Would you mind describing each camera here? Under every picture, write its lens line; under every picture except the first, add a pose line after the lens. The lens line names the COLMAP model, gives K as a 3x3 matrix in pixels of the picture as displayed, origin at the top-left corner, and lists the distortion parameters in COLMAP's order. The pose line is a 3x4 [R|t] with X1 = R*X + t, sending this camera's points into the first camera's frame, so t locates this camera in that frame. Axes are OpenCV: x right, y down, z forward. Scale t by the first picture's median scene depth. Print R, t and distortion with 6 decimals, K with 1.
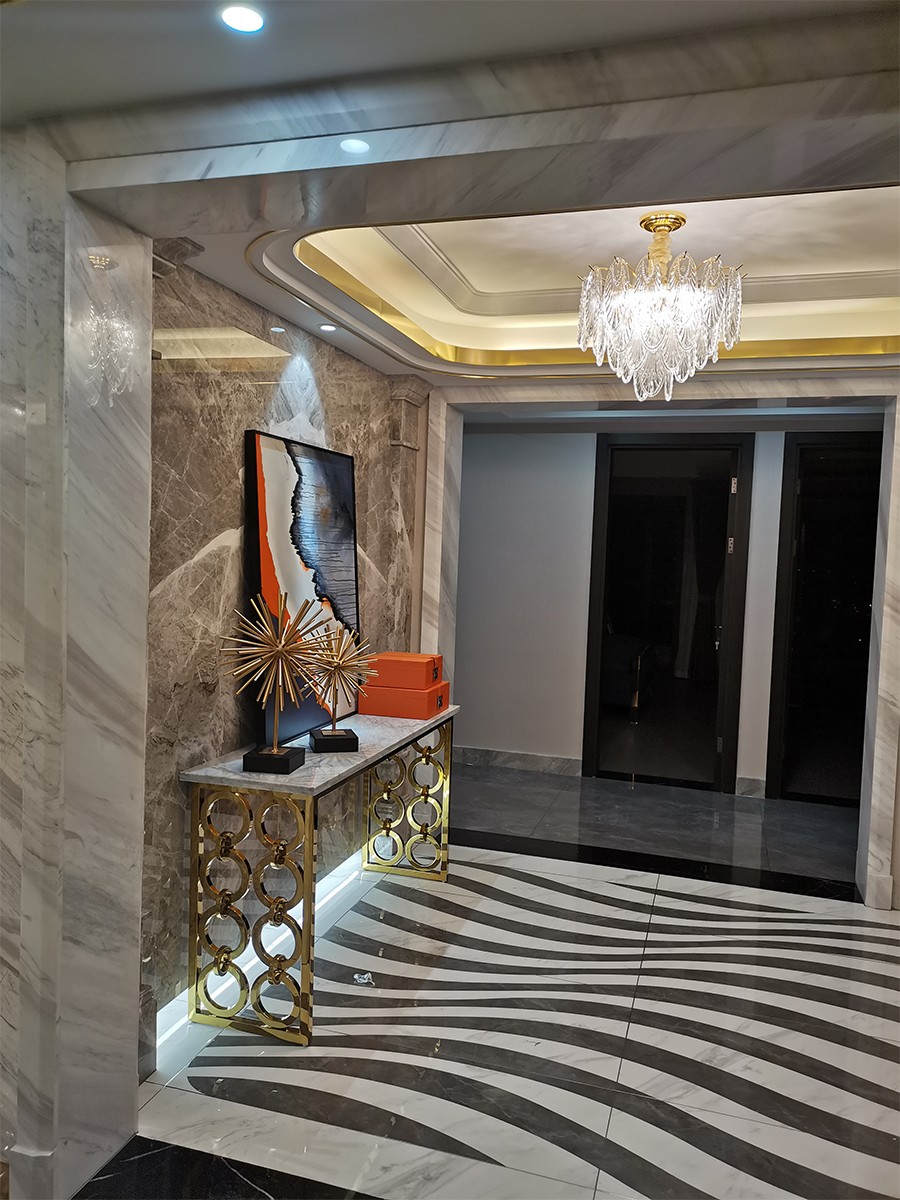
lens RADIAL K [[895.9, 0, 449.8], [0, 895.9, 600.2], [0, 0, 1]] dist [0.042389, -0.025027]
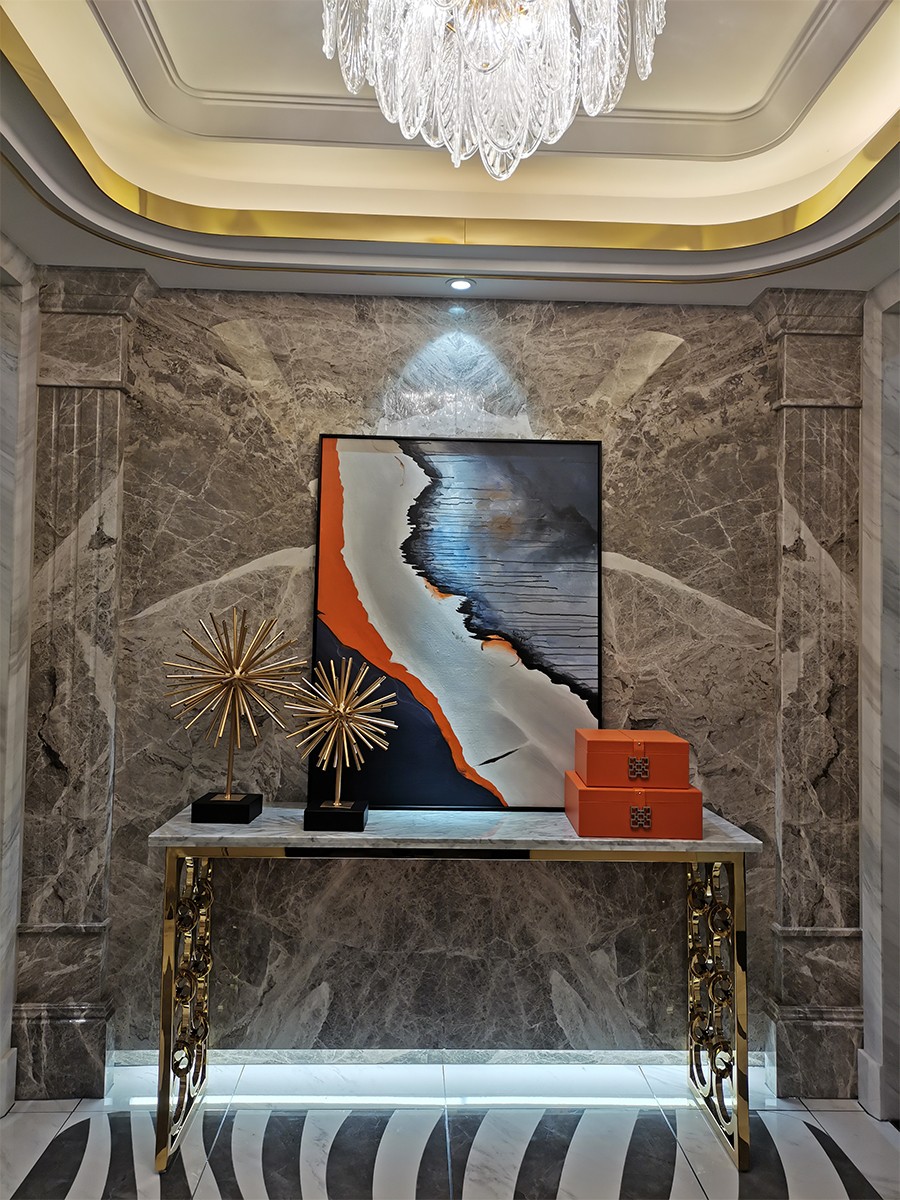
lens RADIAL K [[895.9, 0, 450.7], [0, 895.9, 599.7], [0, 0, 1]] dist [0.042389, -0.025027]
pose [[0.326507, -0.065207, -0.942943, 0.631260], [-0.061437, 0.994044, -0.090014, 0.042588], [0.943196, 0.087322, 0.320556, 0.833476]]
